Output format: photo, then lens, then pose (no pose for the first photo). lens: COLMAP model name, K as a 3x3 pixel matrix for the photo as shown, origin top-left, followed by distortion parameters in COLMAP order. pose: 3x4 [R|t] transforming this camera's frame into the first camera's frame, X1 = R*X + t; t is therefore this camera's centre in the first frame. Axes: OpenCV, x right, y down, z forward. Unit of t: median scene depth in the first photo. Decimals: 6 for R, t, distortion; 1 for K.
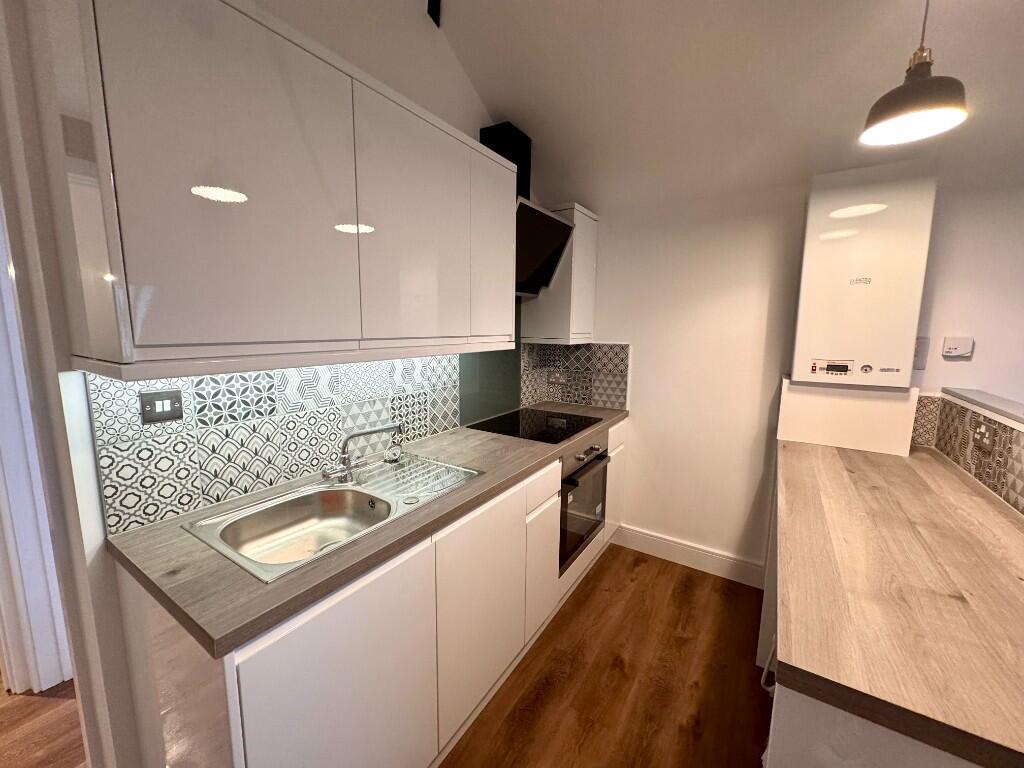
lens RADIAL K [[411.3, 0, 507.7], [0, 411.3, 384.7], [0, 0, 1]] dist [0.000826, -0.000548]
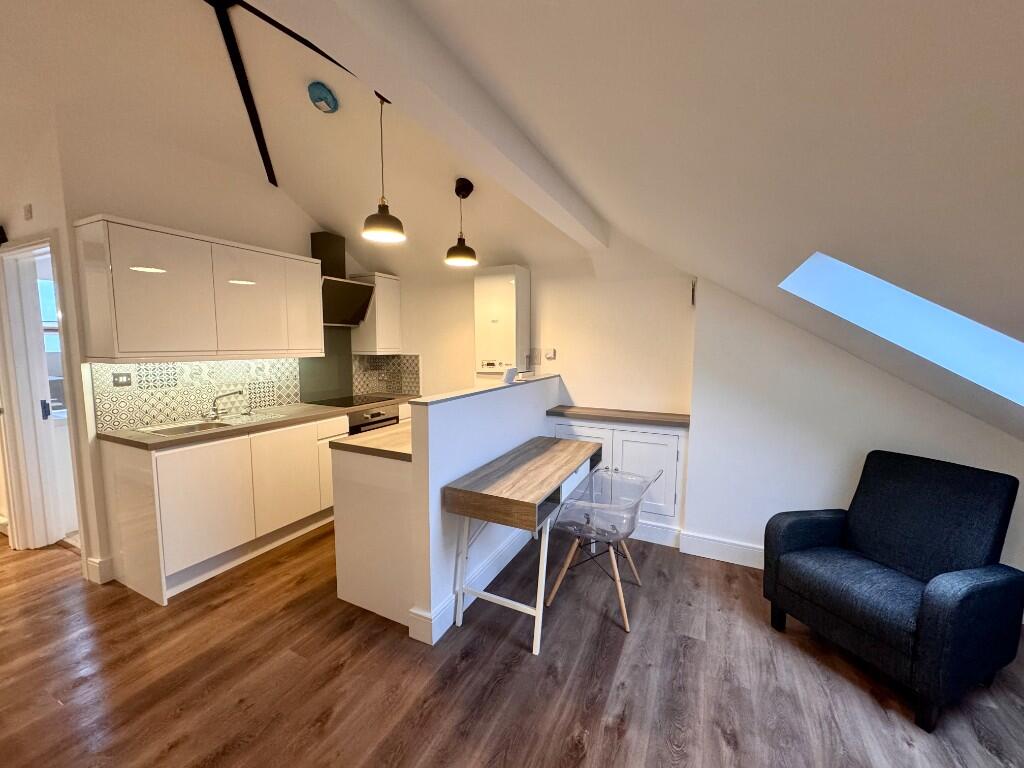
lens RADIAL K [[411.3, 0, 510.4], [0, 411.3, 384.0], [0, 0, 1]] dist [0.000826, -0.000548]
pose [[0.992088, -0.018503, 0.124175, 0.608391], [0.023954, 0.998807, -0.042545, 0.132522], [-0.123239, 0.045183, 0.991348, -0.912841]]
